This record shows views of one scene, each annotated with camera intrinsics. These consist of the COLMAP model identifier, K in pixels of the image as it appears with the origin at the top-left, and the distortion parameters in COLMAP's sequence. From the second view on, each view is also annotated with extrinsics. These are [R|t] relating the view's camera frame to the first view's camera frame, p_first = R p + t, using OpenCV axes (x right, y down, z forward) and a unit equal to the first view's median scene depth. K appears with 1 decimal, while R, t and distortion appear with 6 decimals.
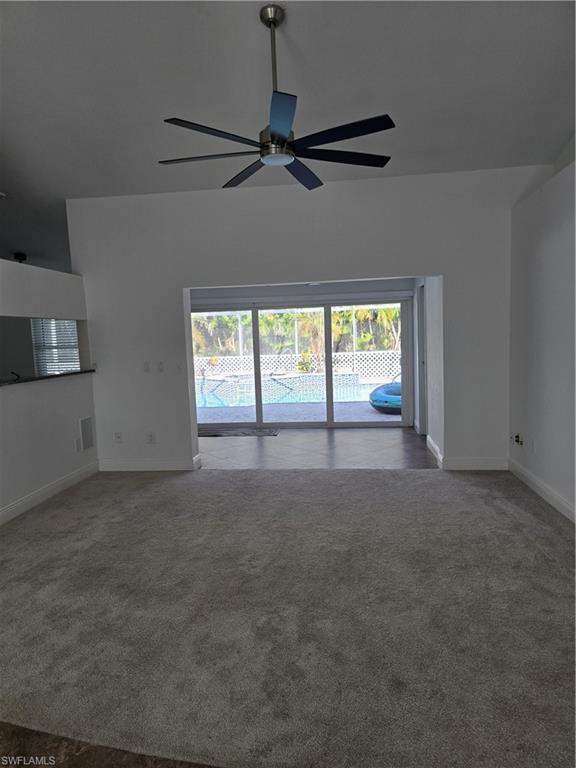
lens RADIAL K [[518.0, 0, 287.3], [0, 518.0, 394.1], [0, 0, 1]] dist [0.057454, -0.063737]
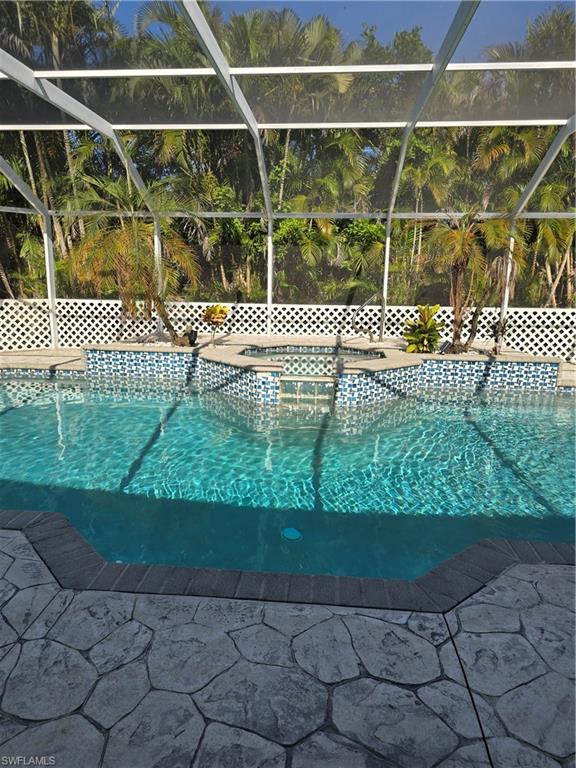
lens RADIAL K [[542.7, 0, 288.0], [0, 542.7, 384.0], [0, 0, 1]] dist [0.059646, 0.000316]
pose [[0.998565, 0.042898, 0.032058, -0.414813], [-0.045479, 0.995370, 0.084675, -0.207960], [-0.028277, -0.086011, 0.995893, 2.328859]]
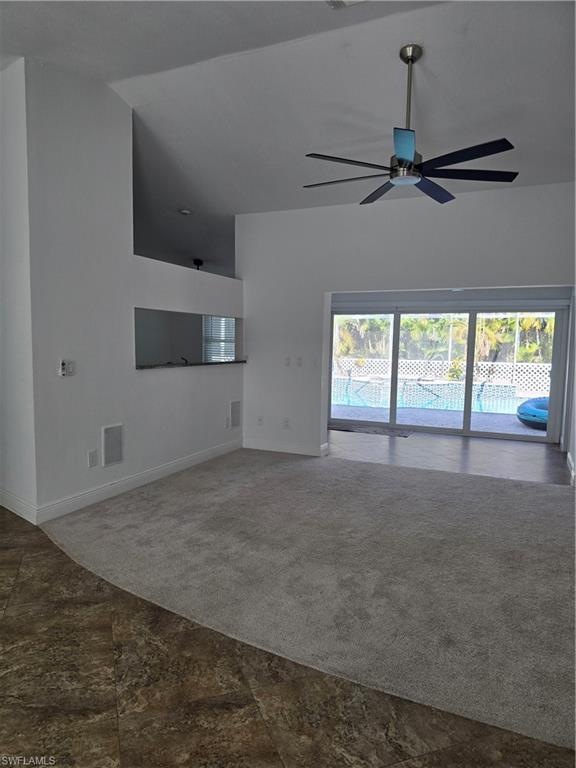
lens RADIAL K [[515.6, 0, 281.2], [0, 515.6, 395.6], [0, 0, 1]] dist [0.049479, -0.061551]
pose [[0.951093, 0.083845, -0.297308, 0.071282], [-0.084331, 0.996375, 0.011217, 0.014559], [0.297171, 0.014404, 0.954716, -0.098007]]
